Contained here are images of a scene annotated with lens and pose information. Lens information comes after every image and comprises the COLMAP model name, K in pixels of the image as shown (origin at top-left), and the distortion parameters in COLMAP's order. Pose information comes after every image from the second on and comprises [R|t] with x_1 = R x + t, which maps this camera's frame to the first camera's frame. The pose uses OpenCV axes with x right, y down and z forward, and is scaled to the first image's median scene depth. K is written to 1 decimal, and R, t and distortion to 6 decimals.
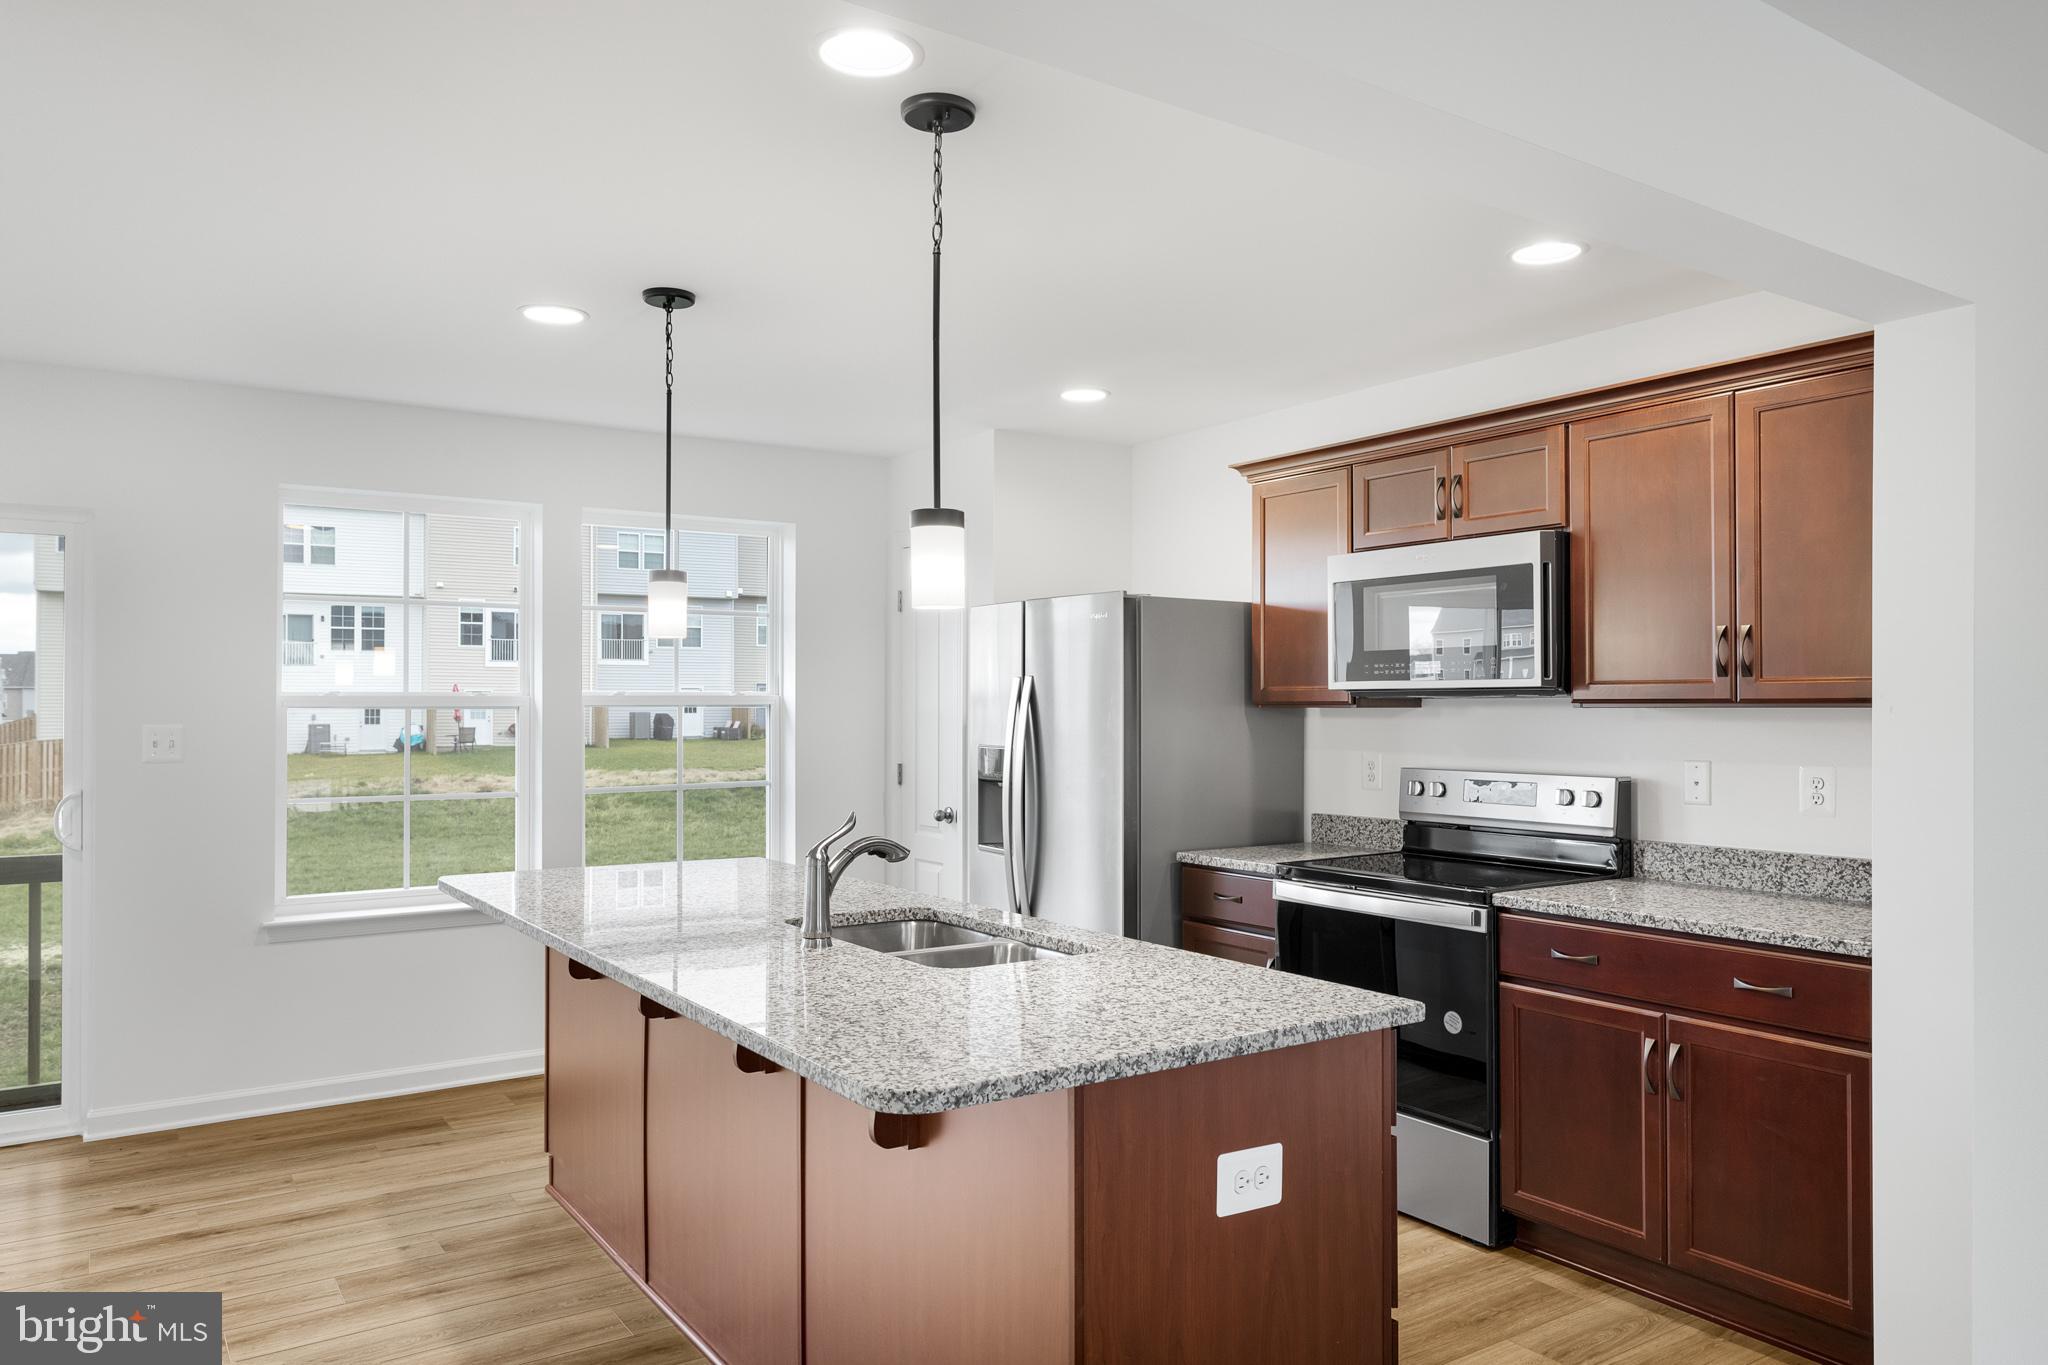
lens RADIAL K [[1389.5, 0, 1024.0], [0, 1389.5, 682.5], [0, 0, 1]] dist [-0.002326, 0.005349]
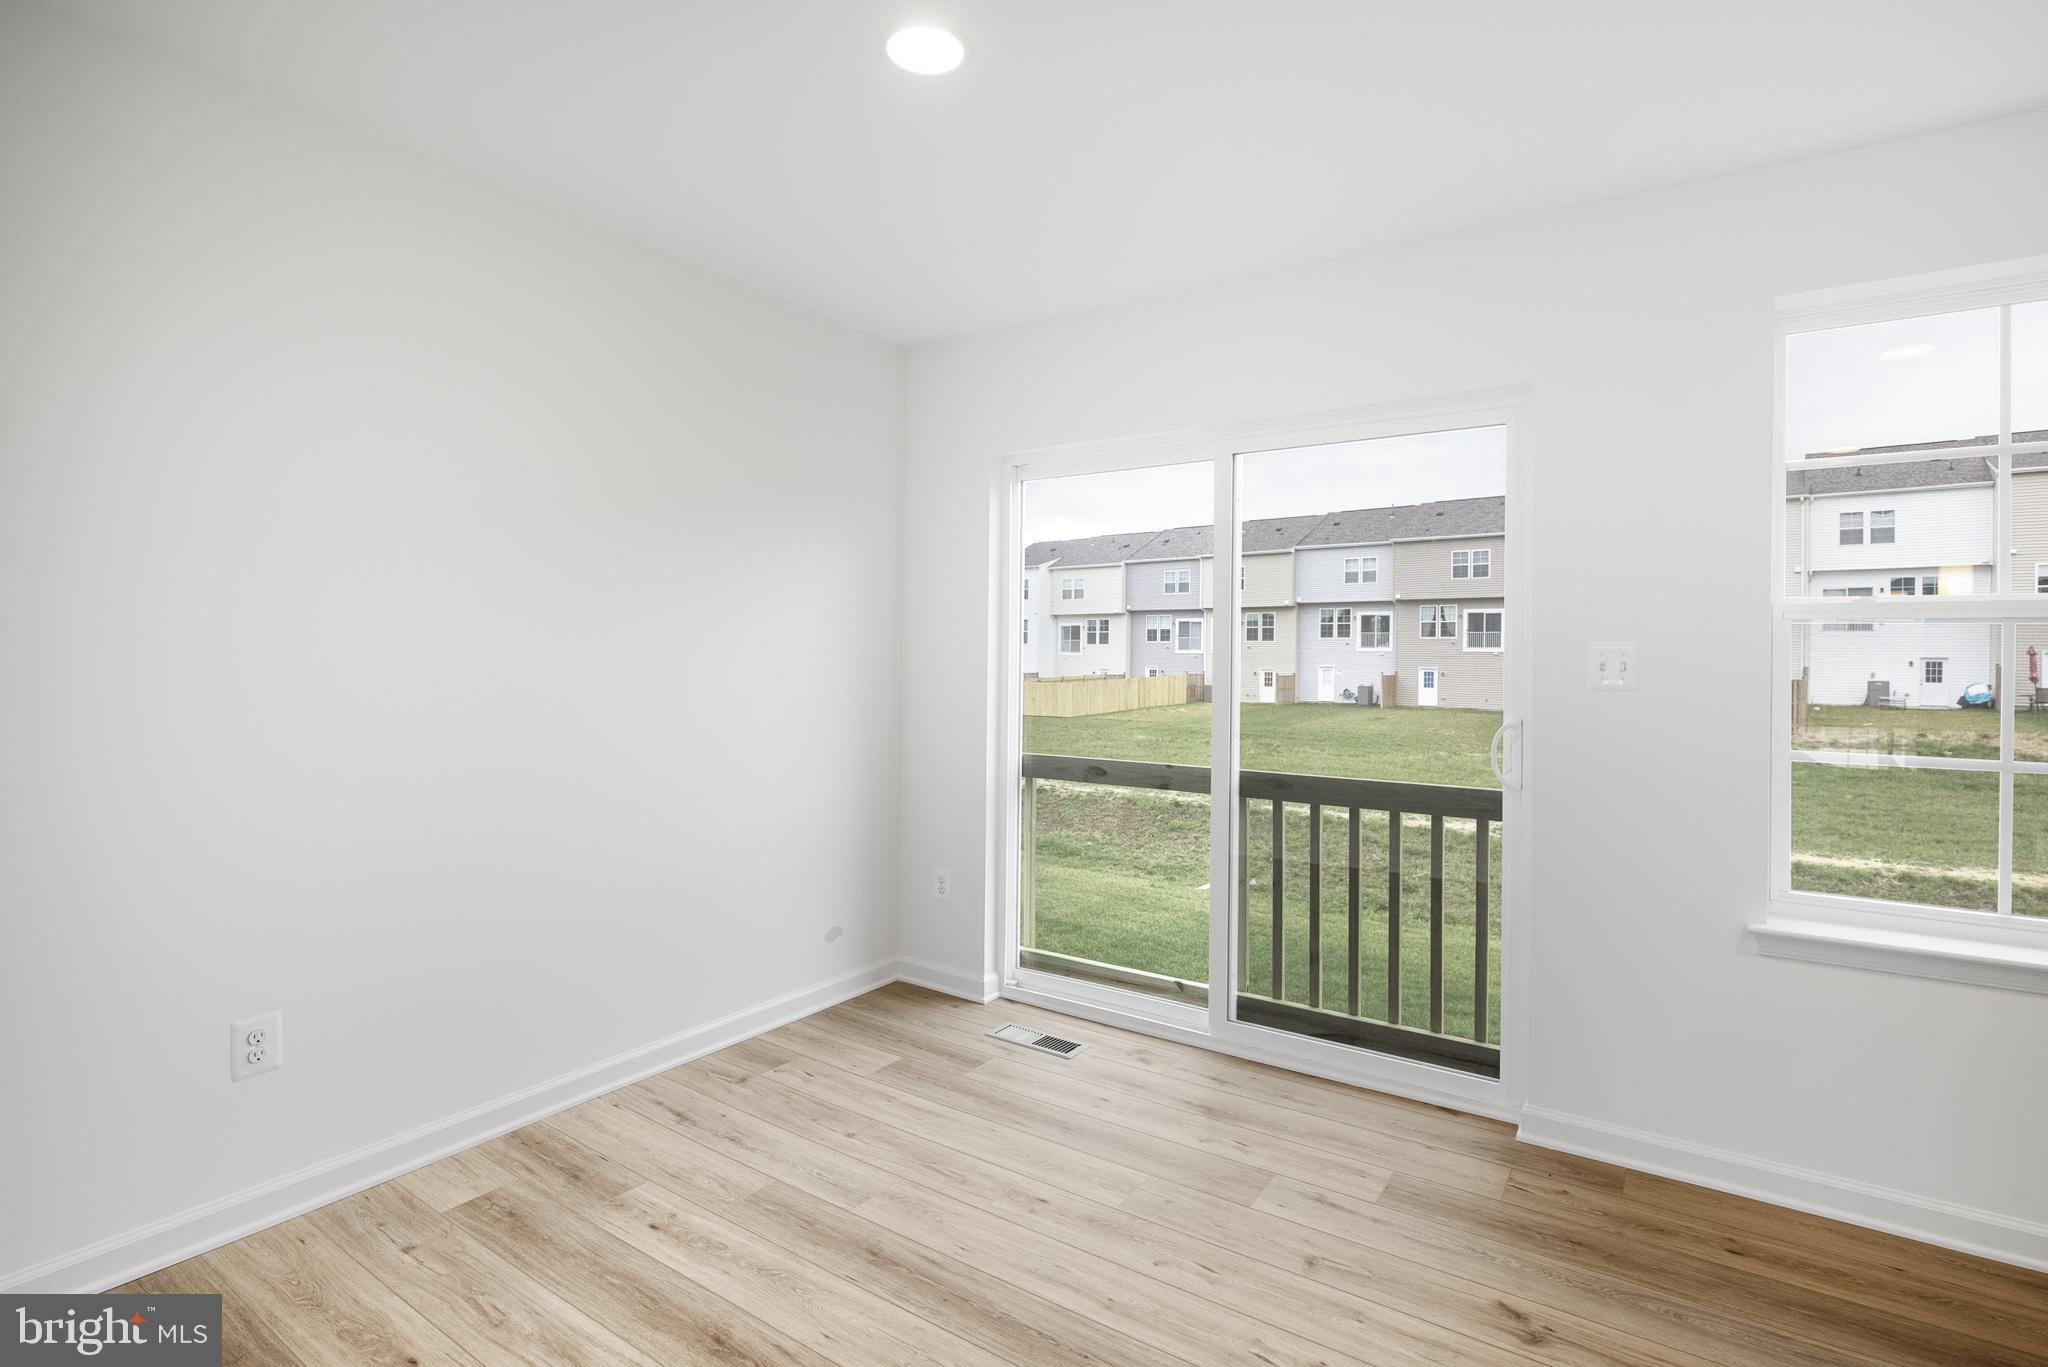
lens RADIAL K [[976.6, 0, 1034.8], [0, 976.6, 658.6], [0, 0, 1]] dist [-0.010613, -0.000659]
pose [[0.374213, 0.005670, -0.927325, -0.296357], [0.003138, 0.999968, 0.007380, 0.043869], [0.927337, -0.005672, 0.374183, 0.622462]]
